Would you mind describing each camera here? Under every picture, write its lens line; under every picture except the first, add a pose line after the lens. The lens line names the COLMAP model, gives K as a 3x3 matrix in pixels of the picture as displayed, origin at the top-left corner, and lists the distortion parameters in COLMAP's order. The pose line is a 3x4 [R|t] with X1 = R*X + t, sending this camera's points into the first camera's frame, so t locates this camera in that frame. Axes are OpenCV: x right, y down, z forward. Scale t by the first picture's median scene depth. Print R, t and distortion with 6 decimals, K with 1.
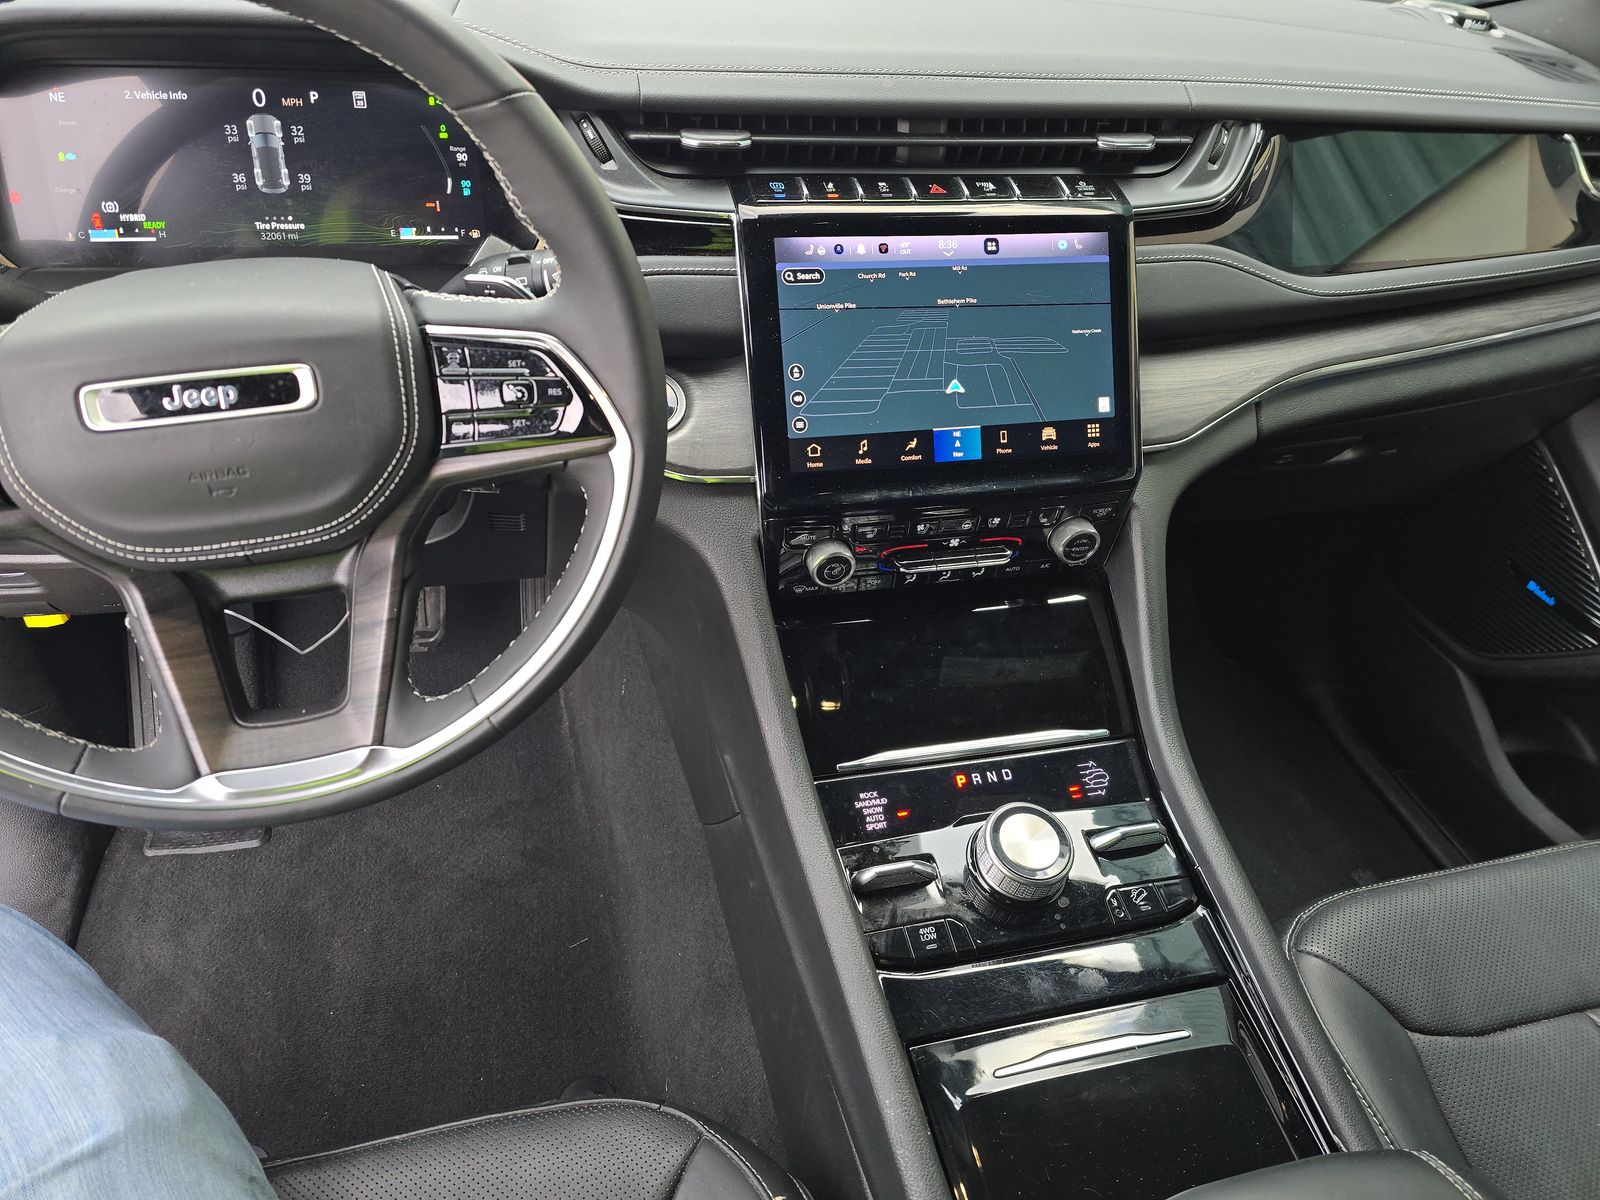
lens RADIAL K [[1044.8, 0, 716.3], [0, 1044.8, 613.2], [0, 0, 1]] dist [0.071812, -0.093091]
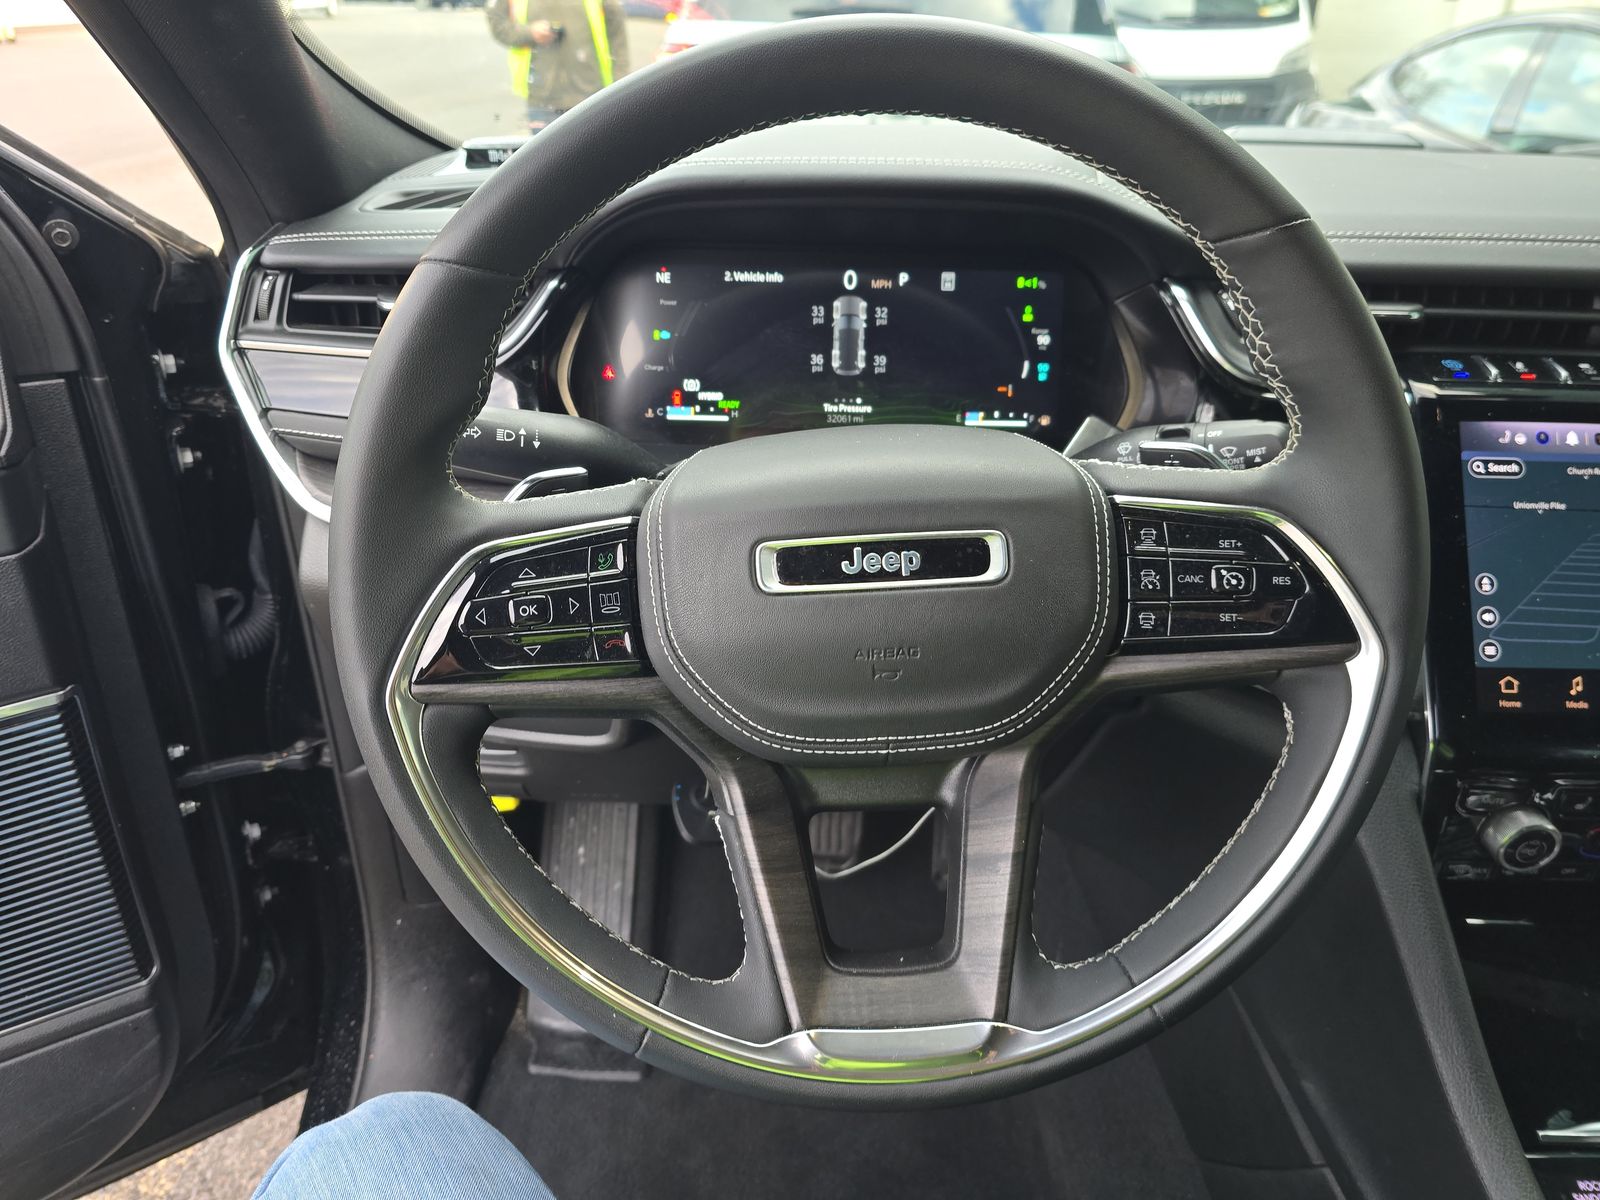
lens RADIAL K [[1044.8, 0, 716.3], [0, 1044.8, 613.2], [0, 0, 1]] dist [0.071812, -0.093091]
pose [[0.964032, 0.057241, -0.259547, -0.286907], [-0.111948, 0.973134, -0.201191, 0.012759], [0.241058, 0.223010, 0.944541, 0.139047]]
